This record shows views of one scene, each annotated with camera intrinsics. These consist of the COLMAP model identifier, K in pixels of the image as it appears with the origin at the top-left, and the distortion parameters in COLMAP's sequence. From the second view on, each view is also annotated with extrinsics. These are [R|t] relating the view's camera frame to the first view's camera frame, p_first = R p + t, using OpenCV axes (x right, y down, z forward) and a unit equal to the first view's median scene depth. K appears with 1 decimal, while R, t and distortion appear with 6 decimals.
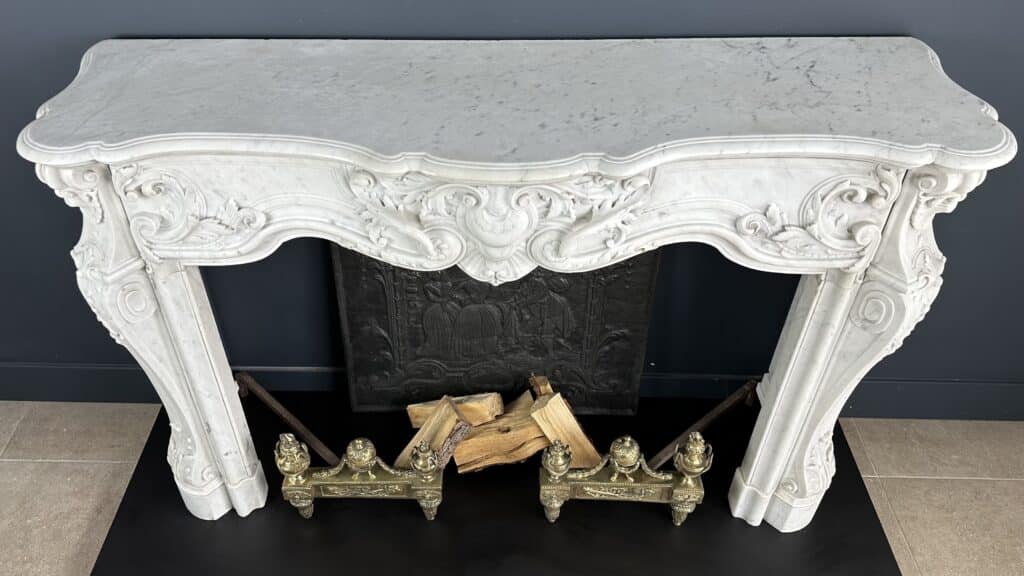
lens RADIAL K [[765.6, 0, 461.6], [0, 765.6, 287.4], [0, 0, 1]] dist [0.113543, -0.164063]
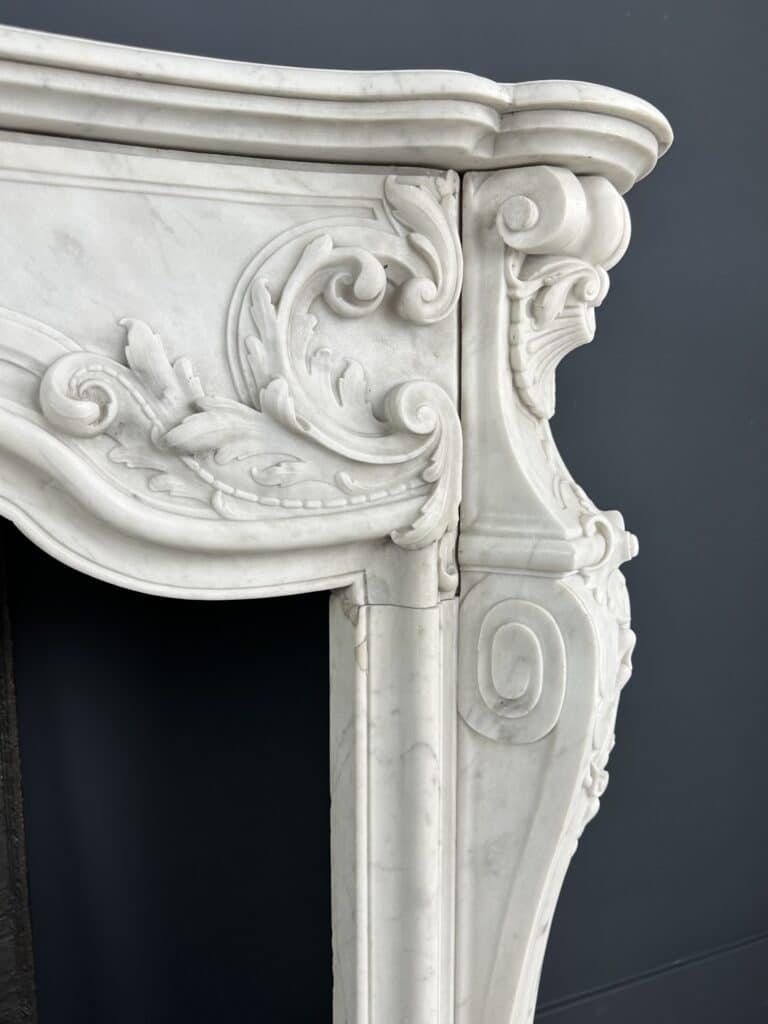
lens RADIAL K [[808.5, 0, 379.2], [0, 808.5, 528.9], [0, 0, 1]] dist [0.108948, -0.199919]
pose [[0.899167, -0.041518, 0.435632, 0.324018], [0.274440, 0.828894, -0.487460, 0.143968], [-0.340855, 0.557863, 0.756708, 0.724793]]
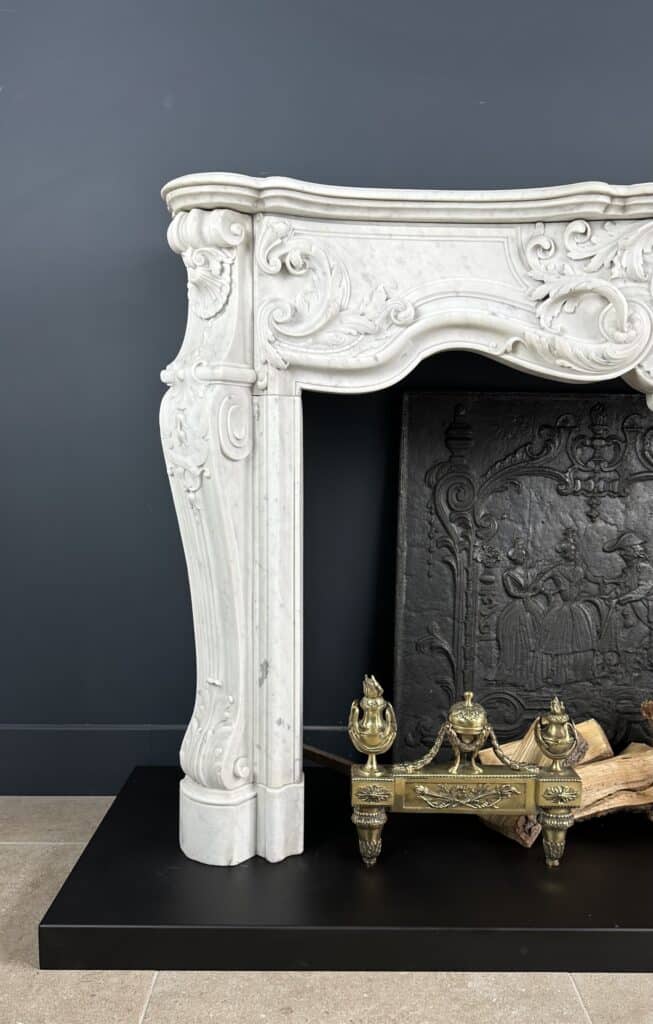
lens RADIAL K [[872.6, 0, 356.1], [0, 872.6, 599.1], [0, 0, 1]] dist [0.056432, -0.001682]
pose [[0.996169, 0.026330, 0.083388, -0.392124], [0.020481, 0.856821, -0.515207, 0.687671], [-0.085014, 0.514941, 0.853000, 0.332540]]
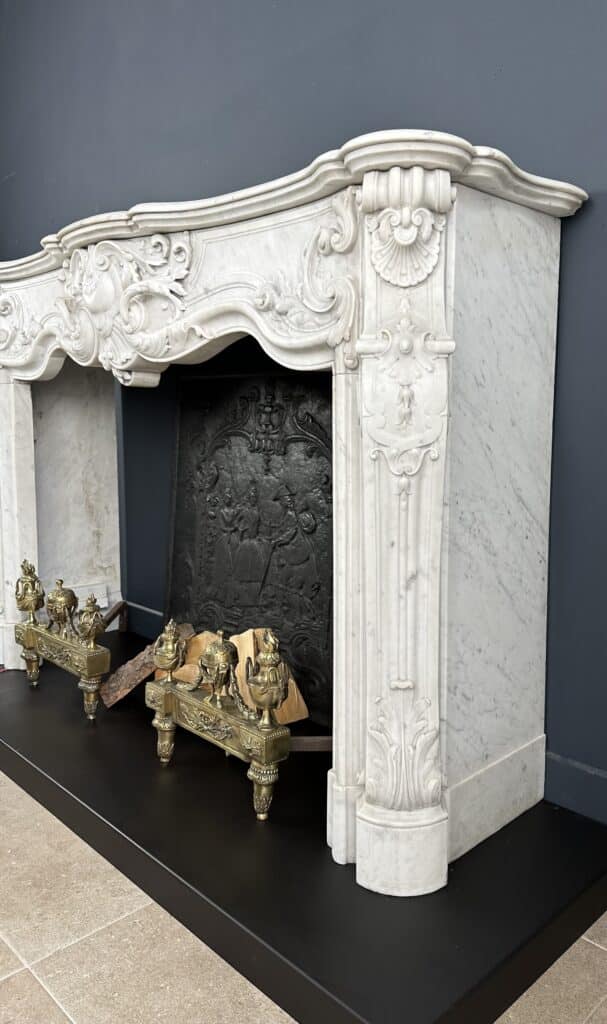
lens RADIAL K [[754.0, 0, 351.5], [0, 754.0, 491.0], [0, 0, 1]] dist [0.109117, -0.001115]
pose [[0.744837, 0.096266, -0.660265, 1.056864], [-0.450204, 0.802858, -0.390814, 0.412860], [0.492477, 0.588347, 0.641338, 0.574607]]
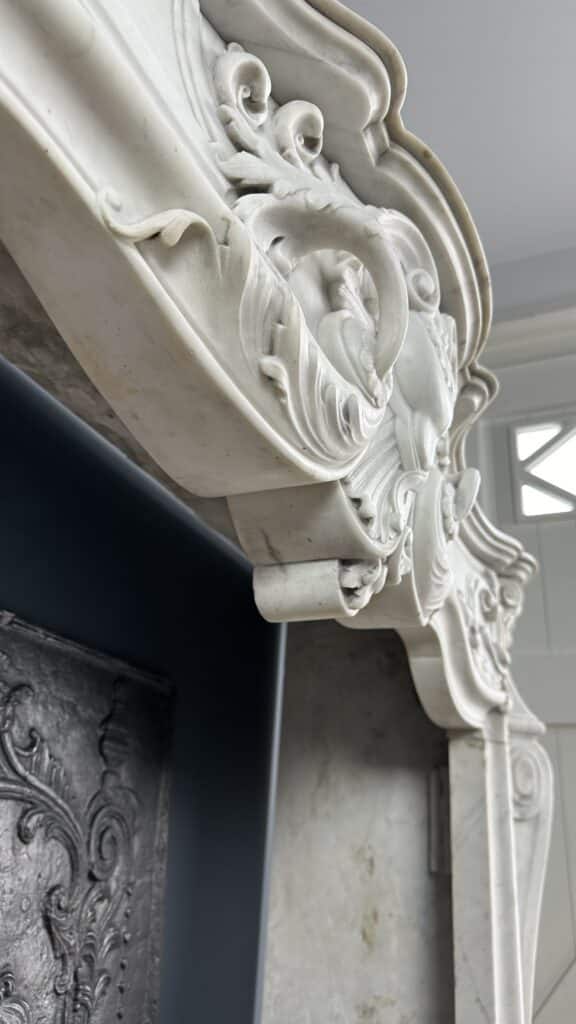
lens RADIAL K [[747.8, 0, 288.0], [0, 747.8, 512.0], [0, 0, 1]] dist [0.010188, -0.030400]
pose [[0.349409, 0.432454, 0.831202, -0.291575], [0.556895, 0.617569, -0.555406, 0.151021], [-0.753512, 0.656956, -0.025048, 1.044522]]
